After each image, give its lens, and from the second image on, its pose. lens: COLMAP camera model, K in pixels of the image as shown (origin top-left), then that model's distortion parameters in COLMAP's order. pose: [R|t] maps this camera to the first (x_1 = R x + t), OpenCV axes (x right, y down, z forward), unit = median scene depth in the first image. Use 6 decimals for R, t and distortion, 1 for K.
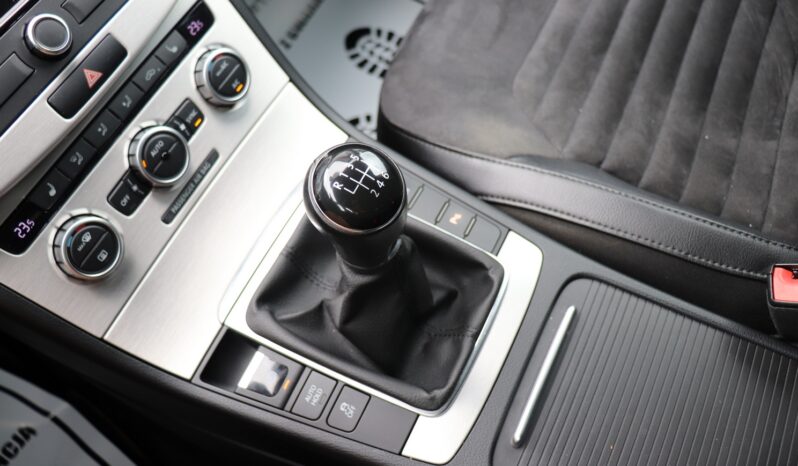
lens RADIAL K [[661.4, 0, 390.7], [0, 661.4, 225.6], [0, 0, 1]] dist [-0.179189, 0.145805]
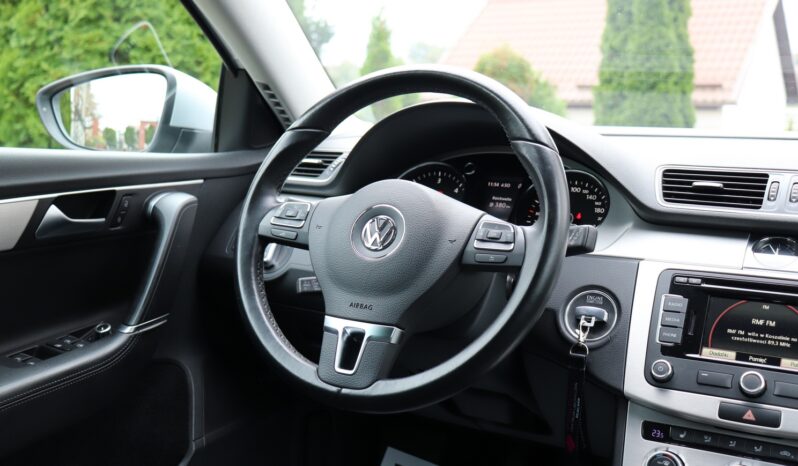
lens RADIAL K [[988.6, 0, 399.0], [0, 988.6, 233.0], [0, 0, 1]] dist [0.026149, -0.003780]
pose [[-0.022701, 0.327445, -0.944598, 1.603045], [-0.839123, 0.507383, 0.196051, -0.185663], [0.543468, 0.797084, 0.263248, -0.498030]]
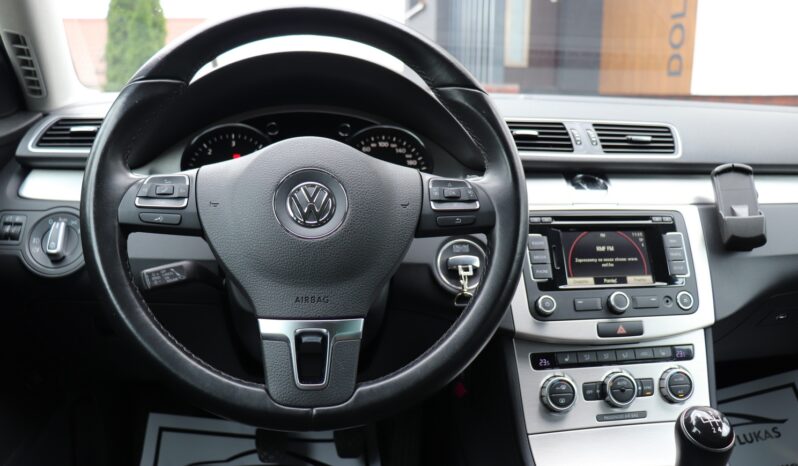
lens RADIAL K [[661.4, 0, 390.7], [0, 661.4, 225.6], [0, 0, 1]] dist [-0.179189, 0.145805]
pose [[0.567633, 0.352495, -0.744003, 0.420698], [-0.748786, 0.596691, -0.288581, 0.579324], [0.342216, 0.720907, 0.602645, -0.574362]]
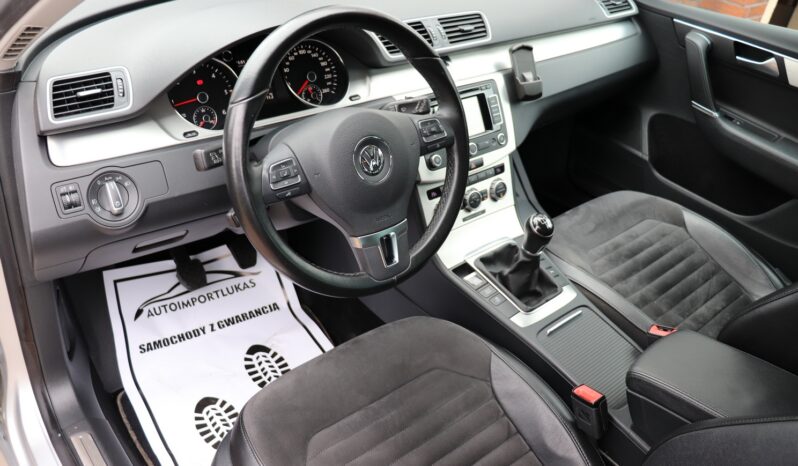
lens RADIAL K [[661.4, 0, 390.7], [0, 661.4, 225.6], [0, 0, 1]] dist [-0.179189, 0.145805]
pose [[0.881762, 0.443390, -0.160937, -0.147331], [-0.471612, 0.822335, -0.318351, 1.062999], [-0.008810, 0.356609, 0.934212, -1.664857]]
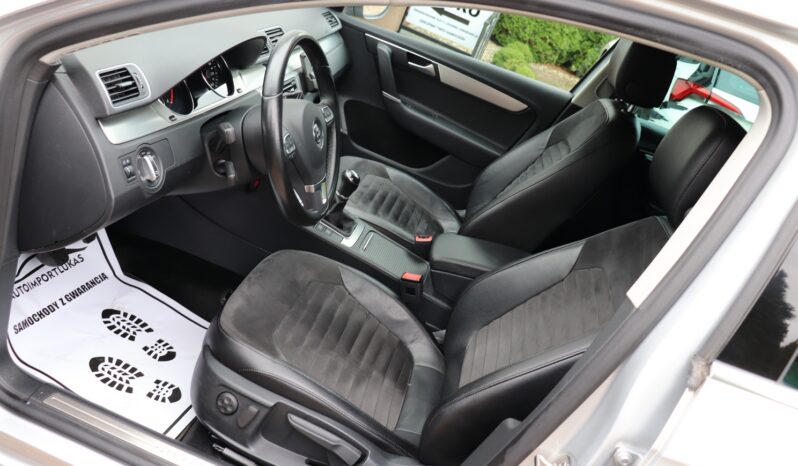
lens RADIAL K [[661.4, 0, 390.7], [0, 661.4, 225.6], [0, 0, 1]] dist [-0.179189, 0.145805]
pose [[0.817725, 0.339487, 0.464838, -1.565019], [-0.075545, 0.863870, -0.498018, 2.119409], [-0.570630, 0.372125, 0.732055, -2.112440]]
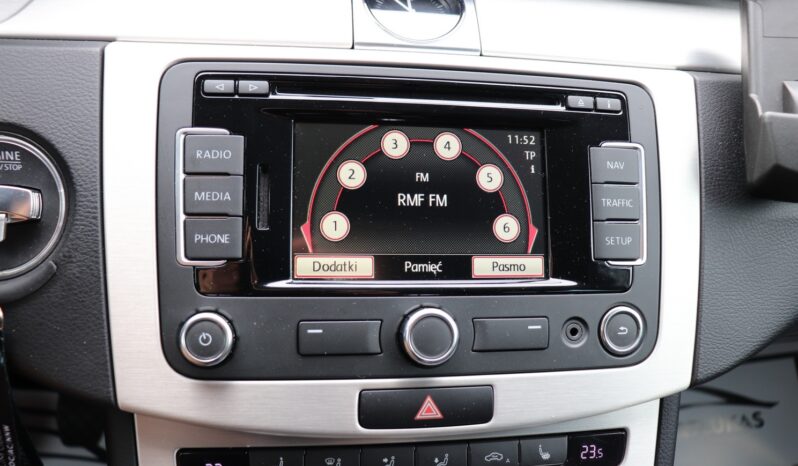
lens RADIAL K [[661.4, 0, 390.7], [0, 661.4, 225.6], [0, 0, 1]] dist [-0.179189, 0.145805]
pose [[0.554437, 0.552327, -0.622523, -0.129667], [-0.778755, 0.608125, -0.154029, -0.183257], [0.293497, 0.570192, 0.767294, 0.262107]]
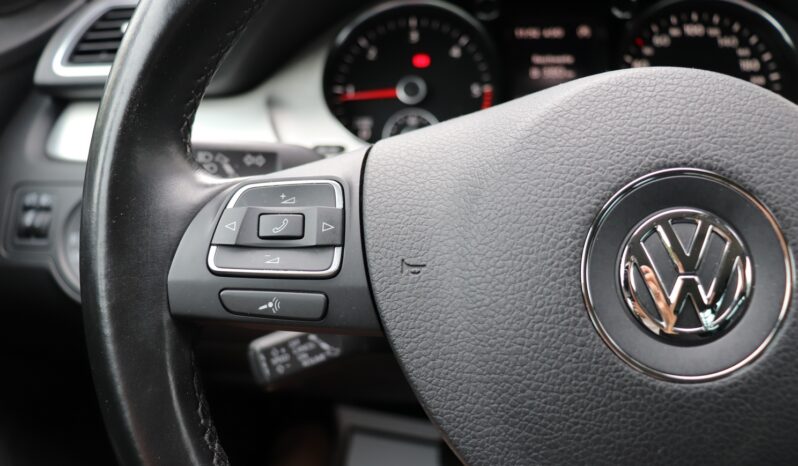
lens RADIAL K [[718.3, 0, 386.9], [0, 718.3, 230.9], [0, 0, 1]] dist [-0.154598, 0.137845]
pose [[0.392420, 0.509391, -0.765851, -0.332599], [-0.779947, 0.625628, 0.016482, 0.439207], [0.487534, 0.590856, 0.642807, -0.322133]]
